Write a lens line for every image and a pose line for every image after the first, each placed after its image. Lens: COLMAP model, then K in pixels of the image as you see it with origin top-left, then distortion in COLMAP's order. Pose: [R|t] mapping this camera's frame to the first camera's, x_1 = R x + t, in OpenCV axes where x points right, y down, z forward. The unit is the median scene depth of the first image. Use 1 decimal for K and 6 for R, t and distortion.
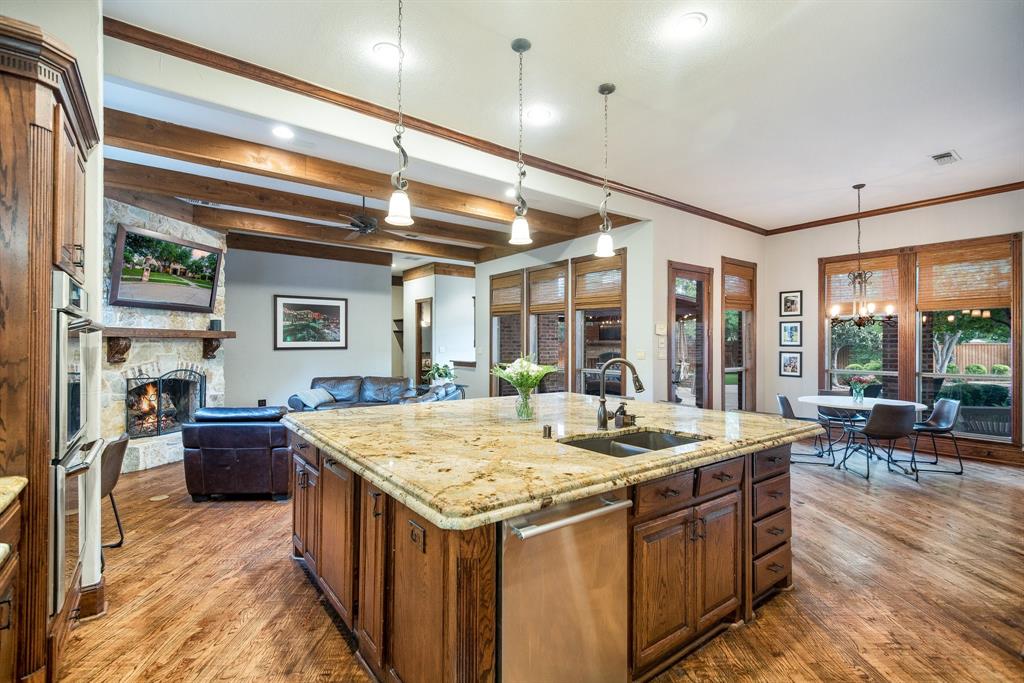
lens RADIAL K [[475.0, 0, 475.3], [0, 475.0, 341.8], [0, 0, 1]] dist [0.011209, -0.002886]
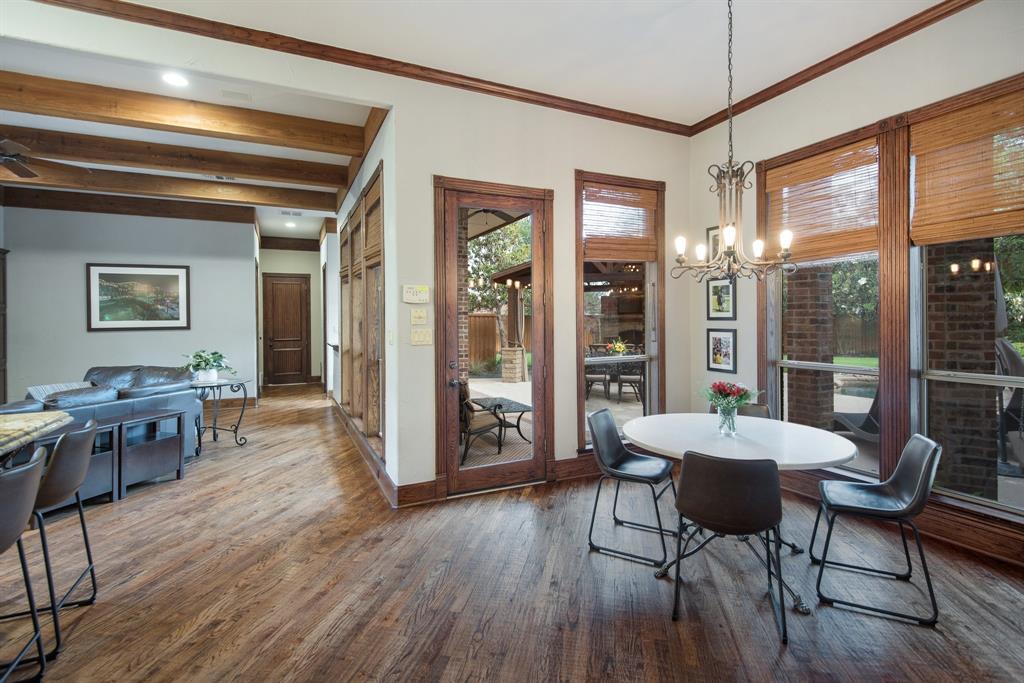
lens RADIAL K [[500.3, 0, 483.5], [0, 500.3, 320.6], [0, 0, 1]] dist [-0.001514, -0.002261]
pose [[0.981430, -0.010057, -0.191556, 0.412183], [0.010262, 0.999947, 0.000078, 0.006181], [0.191545, -0.002042, 0.981482, 0.290428]]
